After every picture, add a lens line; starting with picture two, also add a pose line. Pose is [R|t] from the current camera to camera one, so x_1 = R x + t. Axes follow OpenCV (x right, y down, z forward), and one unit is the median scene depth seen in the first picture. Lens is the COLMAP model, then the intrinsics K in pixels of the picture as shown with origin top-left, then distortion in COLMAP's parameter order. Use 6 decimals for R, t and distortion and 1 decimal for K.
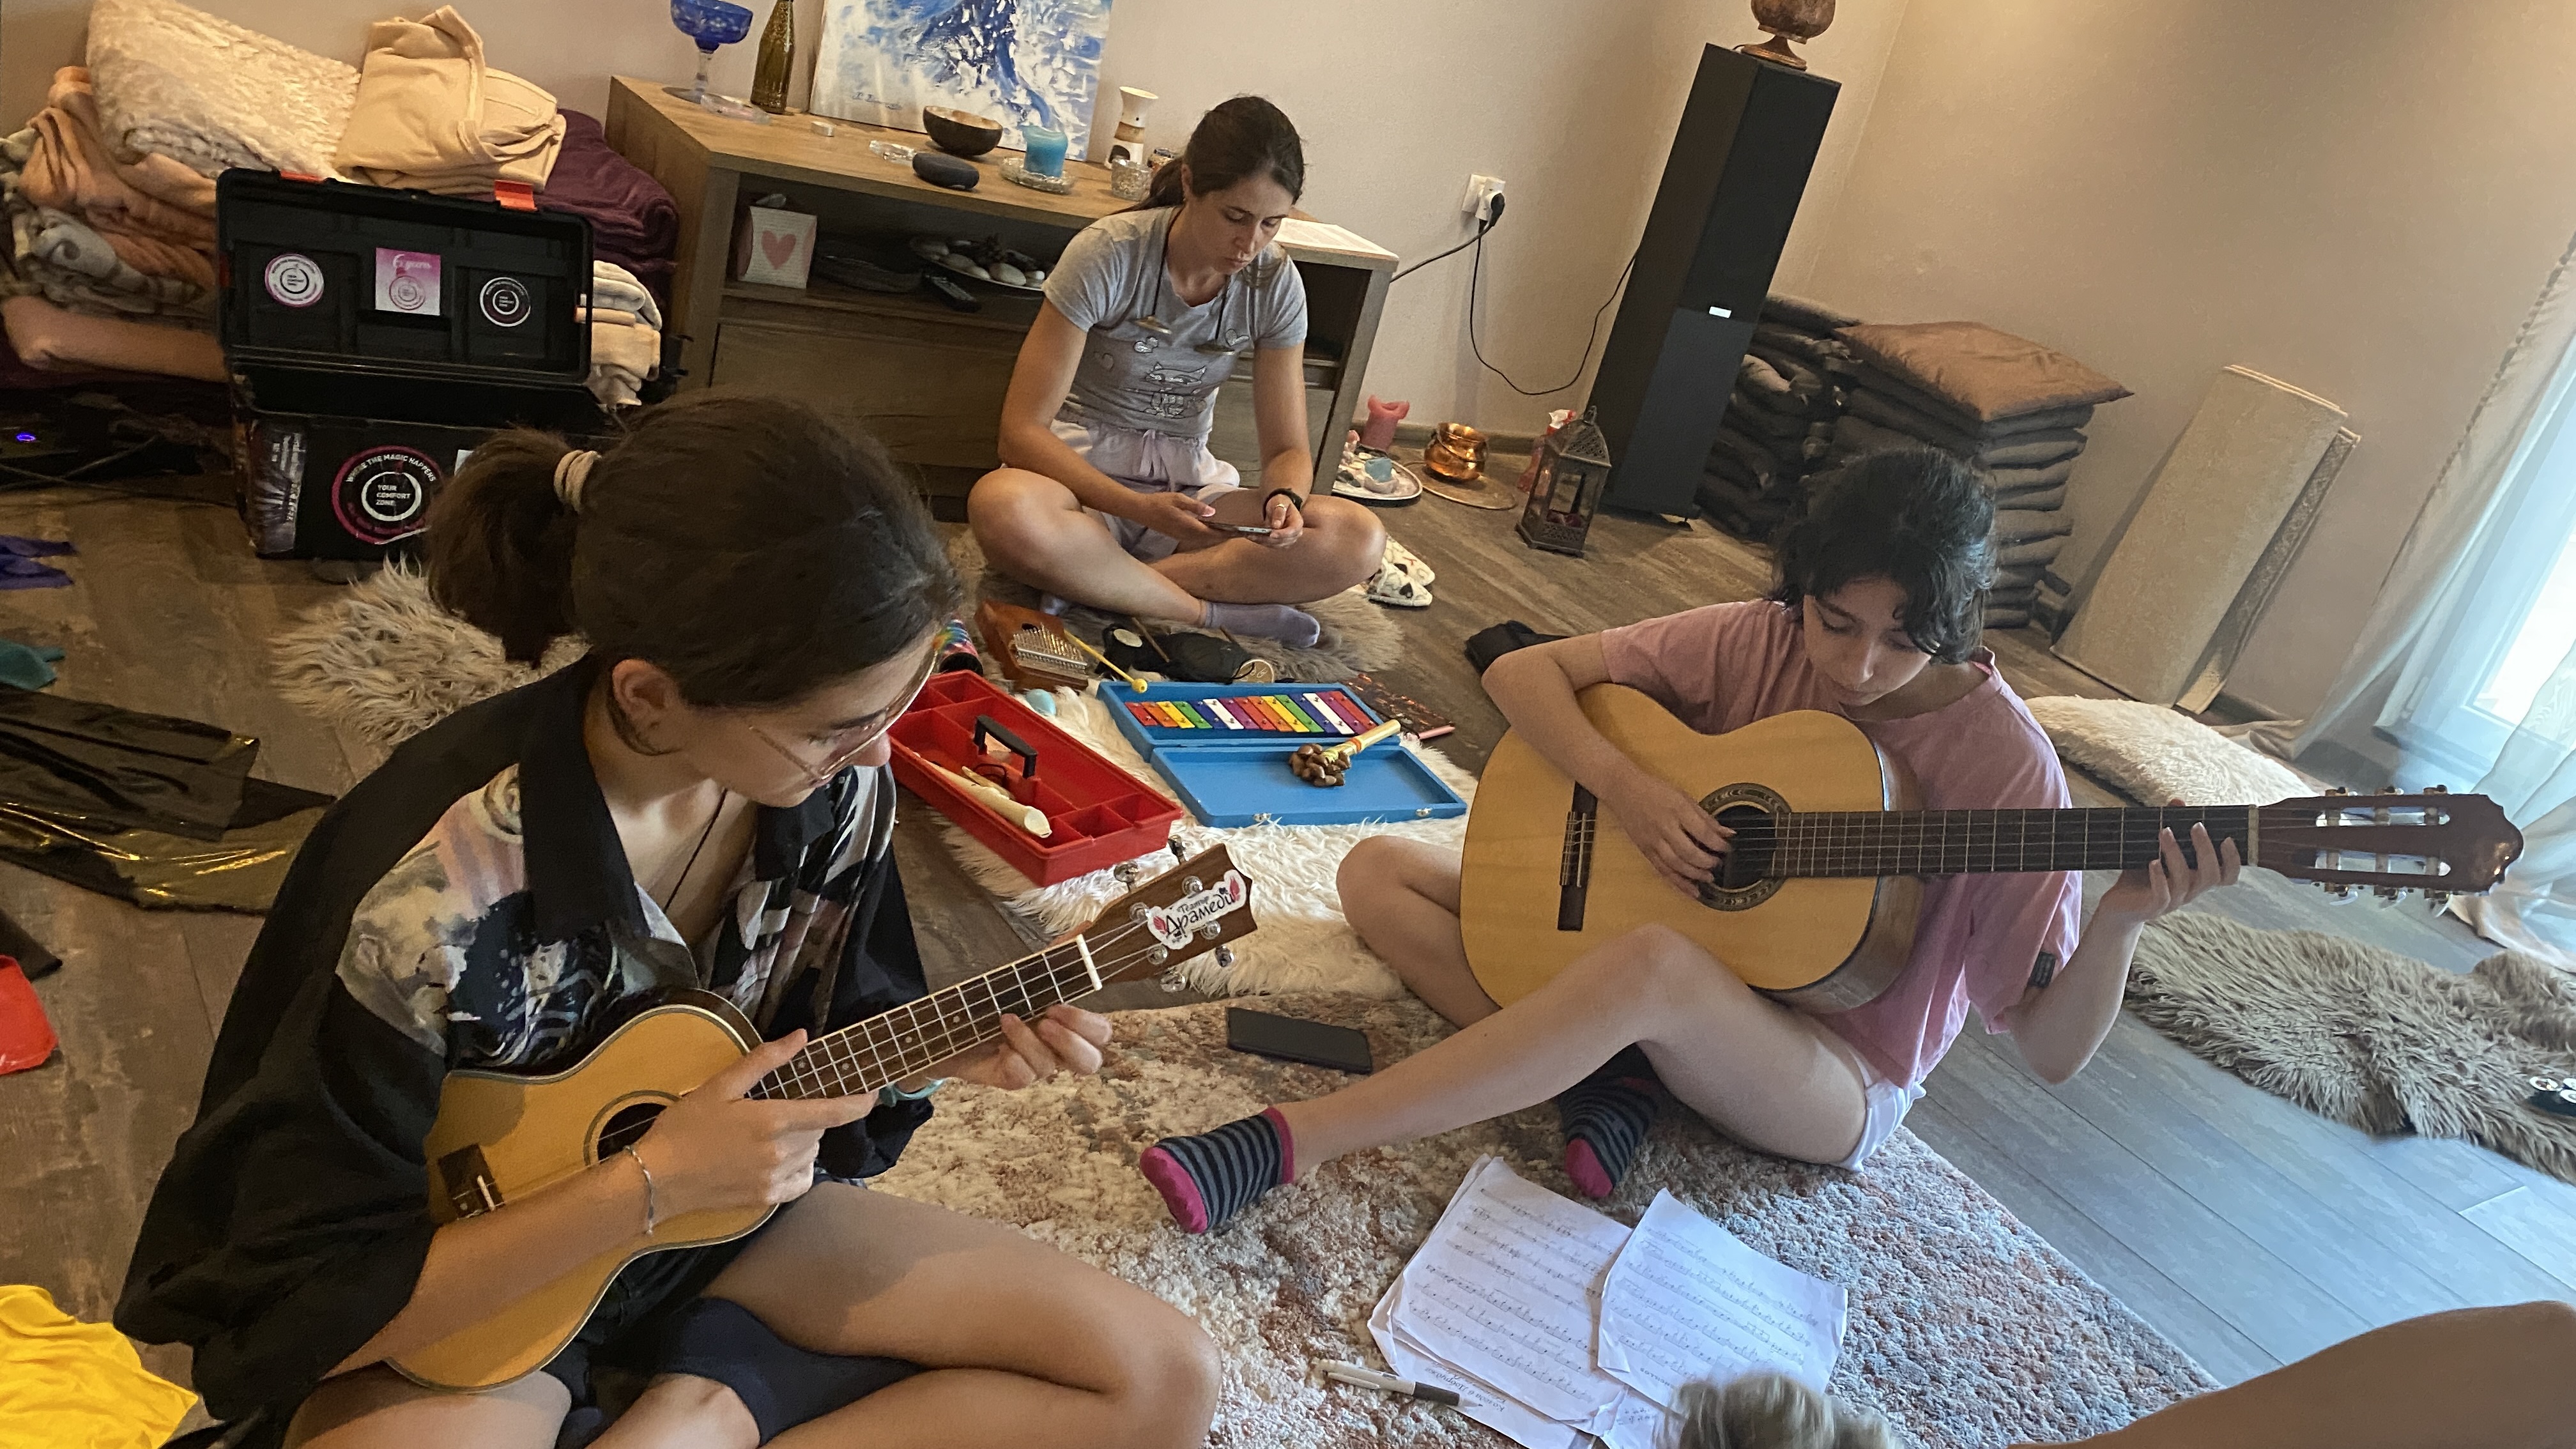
lens RADIAL K [[2000.7, 0, 1288.0], [0, 2000.7, 724.5], [0, 0, 1]] dist [0.038491, -0.013190]
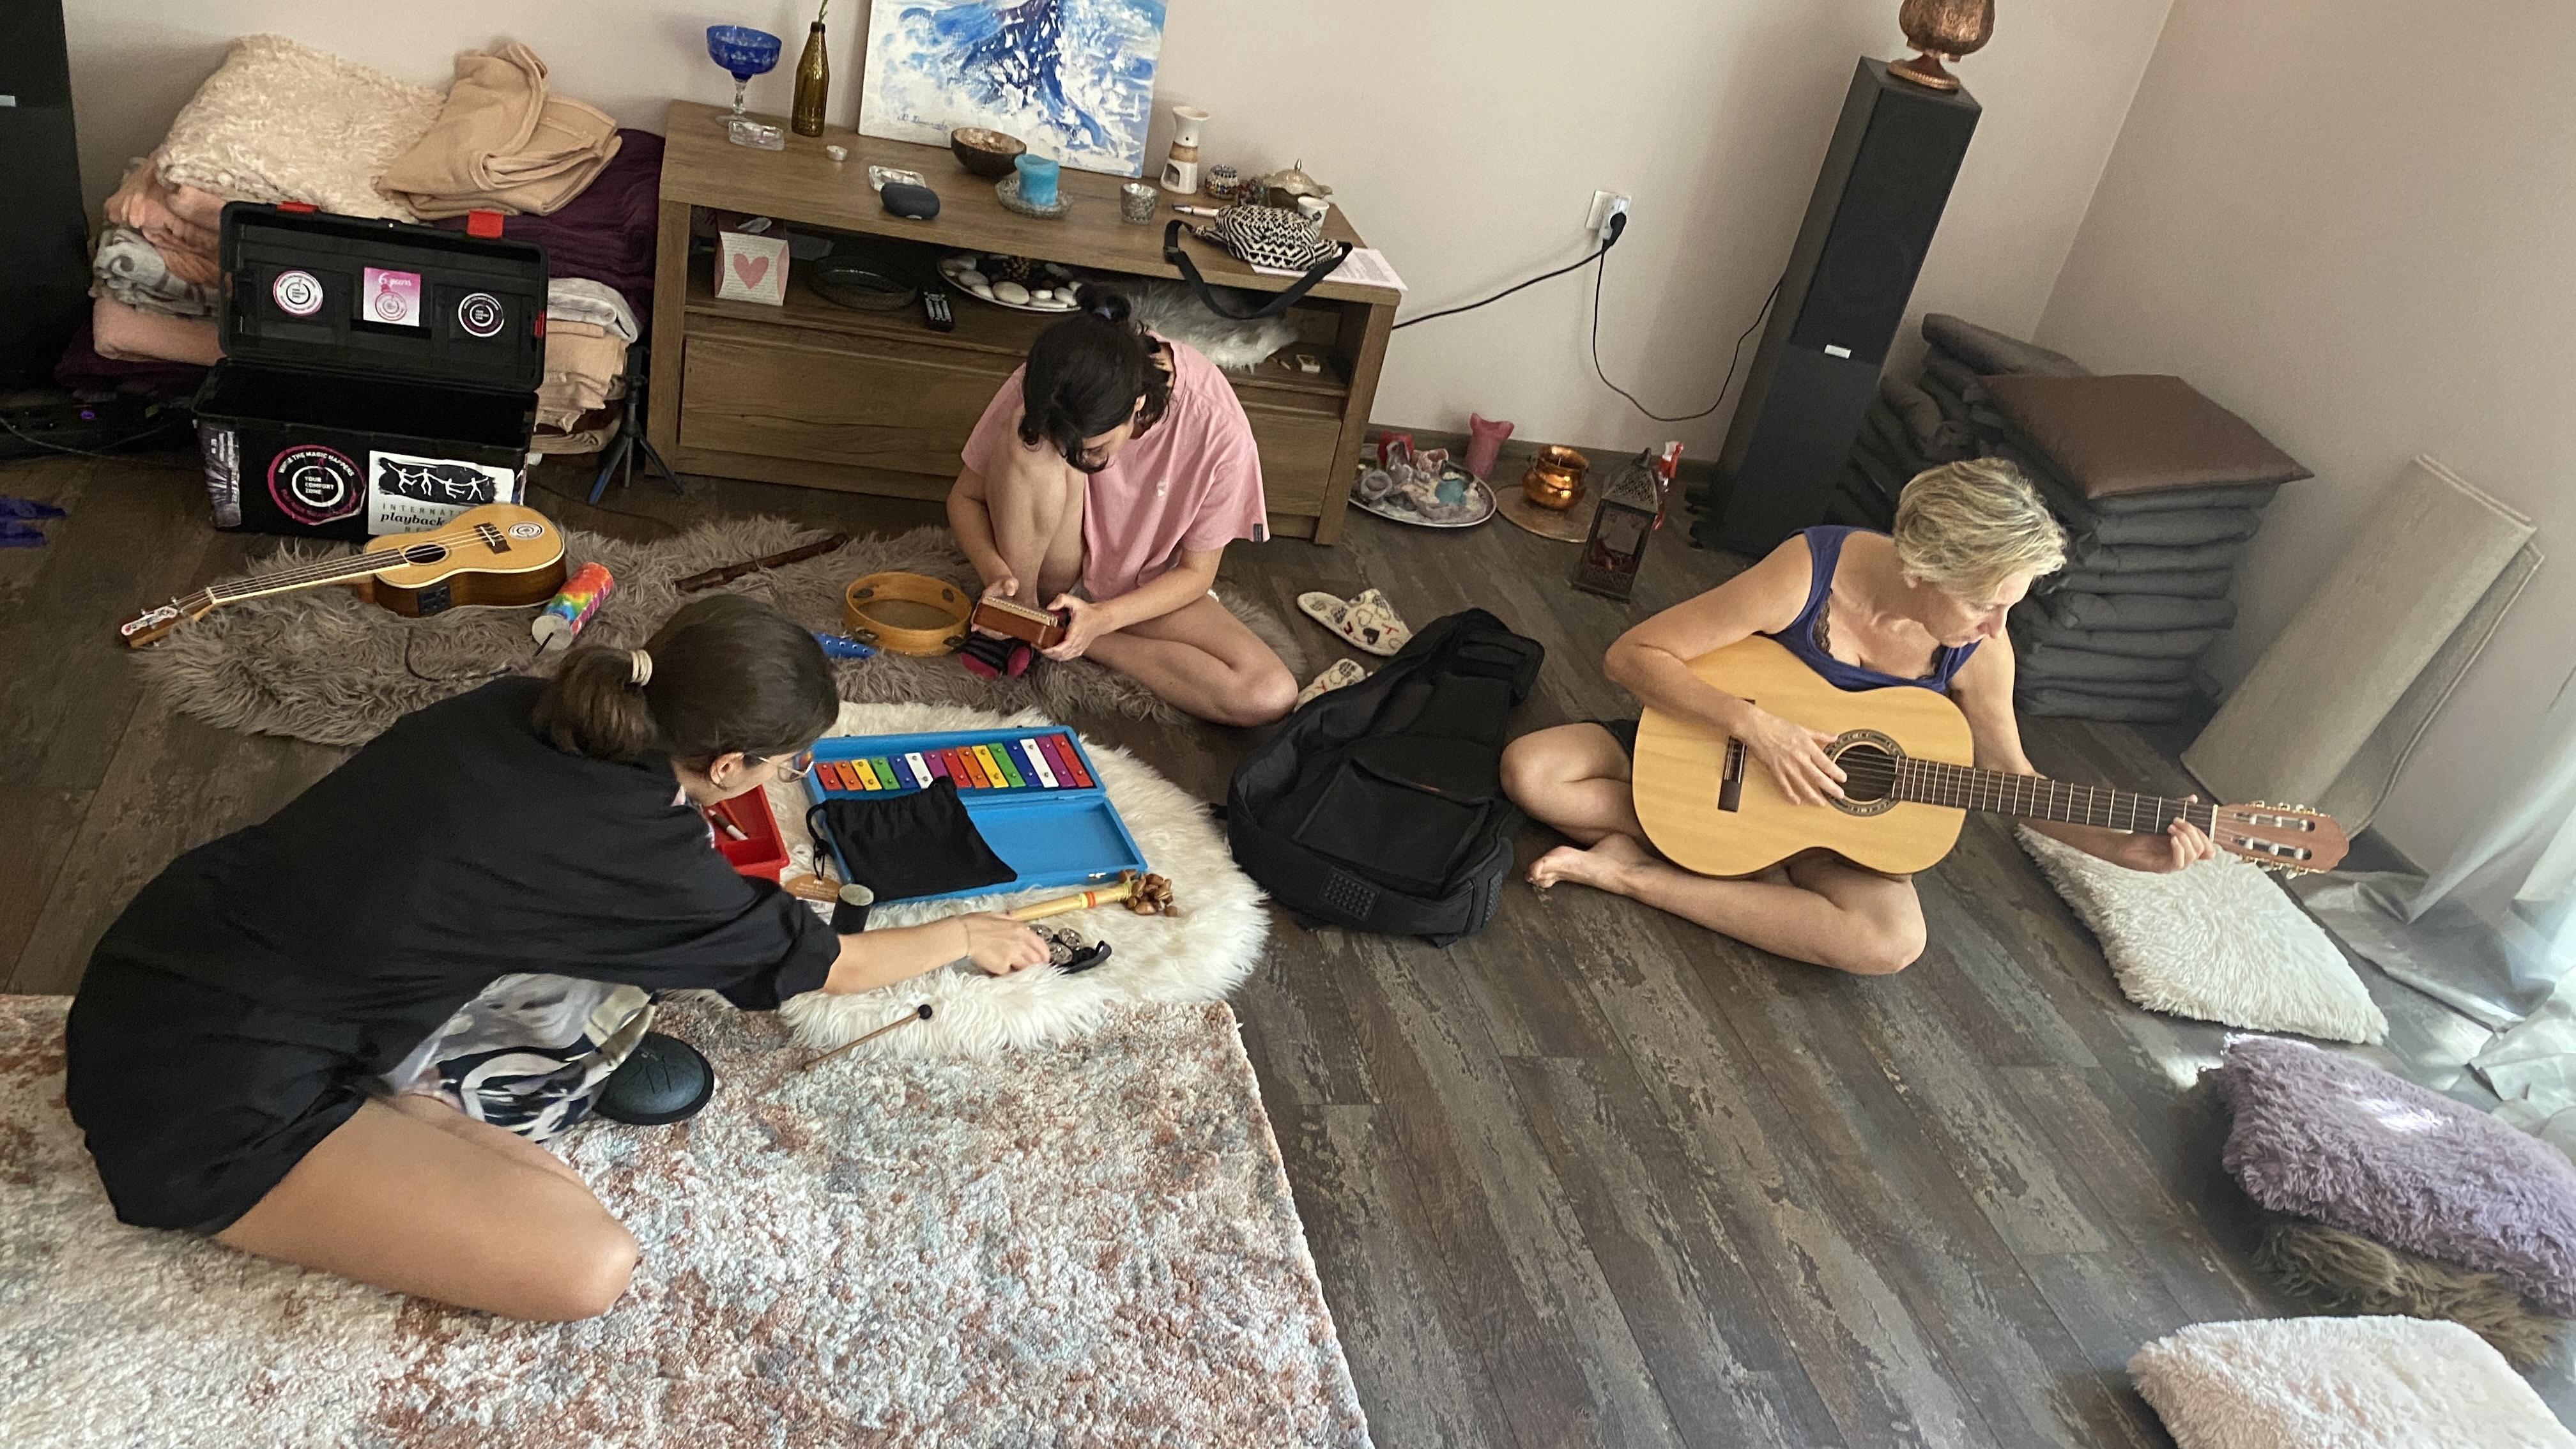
lens RADIAL K [[2008.6, 0, 1281.7], [0, 2008.6, 745.5], [0, 0, 1]] dist [0.032682, -0.002465]
pose [[0.942404, 0.120809, -0.311897, 0.403838], [-0.104672, 0.992177, 0.068038, -0.087322], [0.317677, -0.031473, 0.947677, 0.044947]]
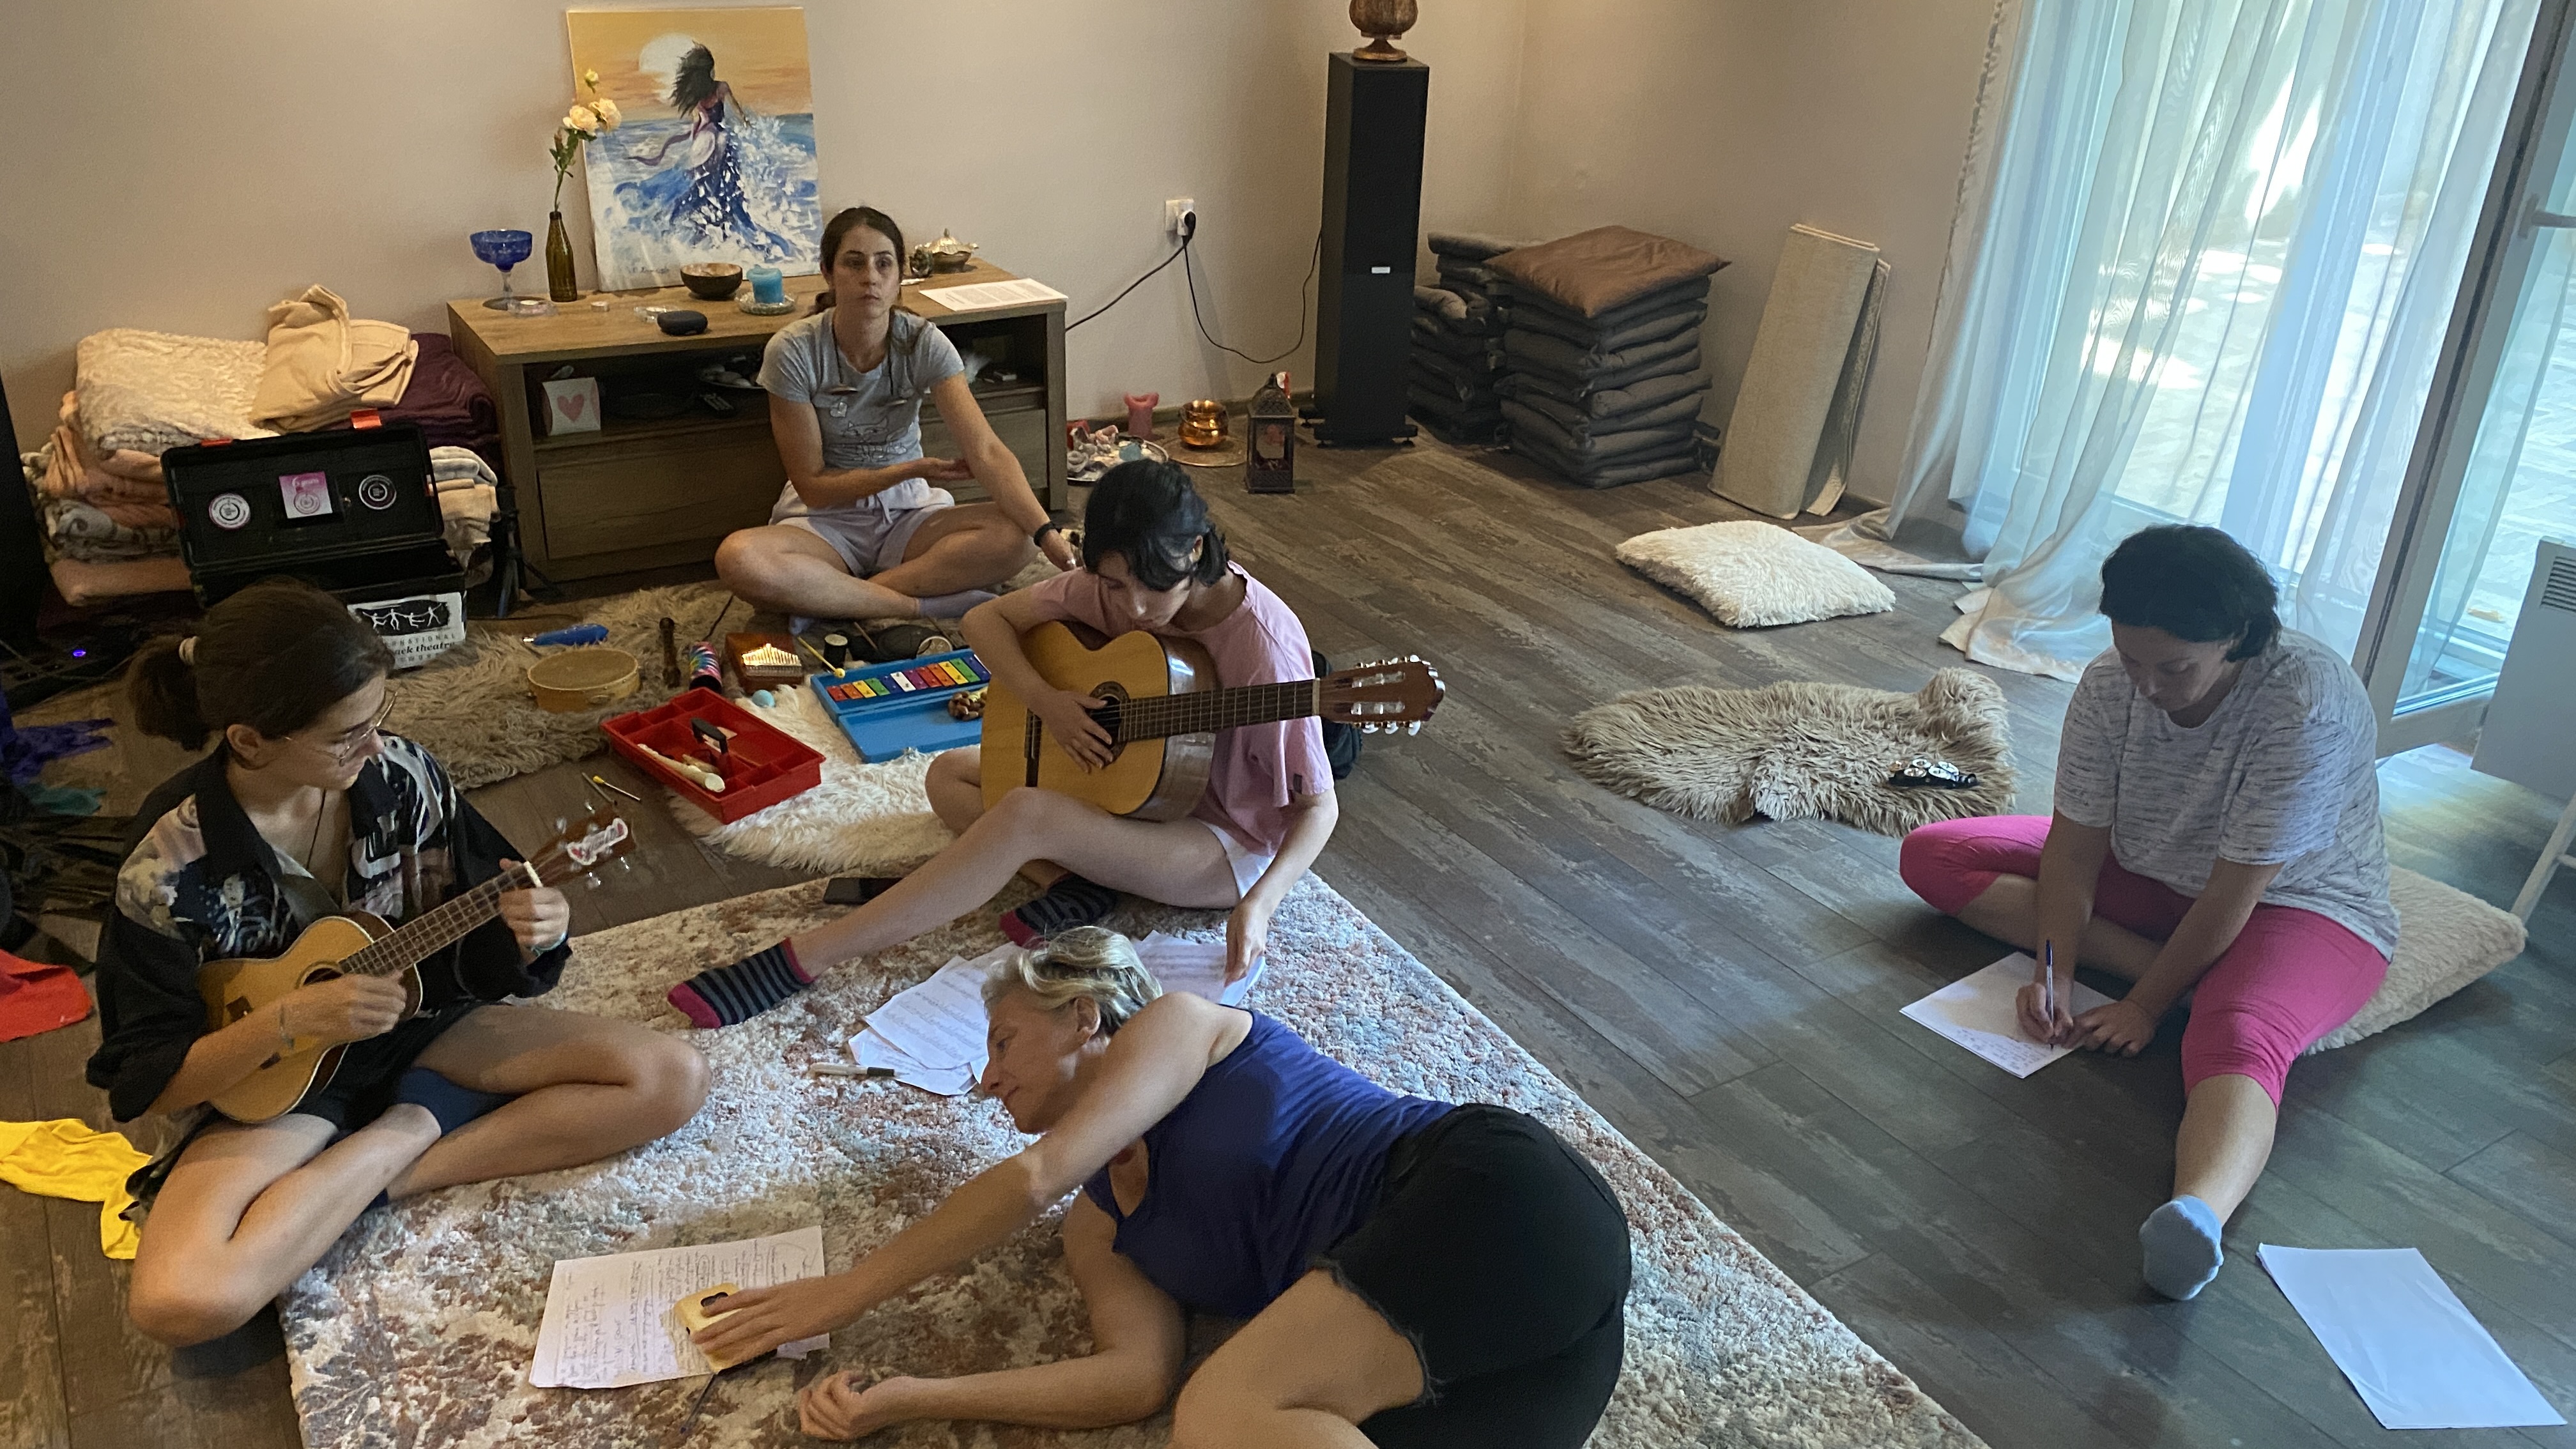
lens RADIAL K [[2022.9, 0, 1259.3], [0, 2022.9, 721.2], [0, 0, 1]] dist [0.032916, 0.000133]
pose [[0.974191, -0.187252, -0.126048, 0.348608], [0.190795, 0.981490, 0.016540, 0.041776], [0.120618, -0.040162, 0.991886, -0.338320]]
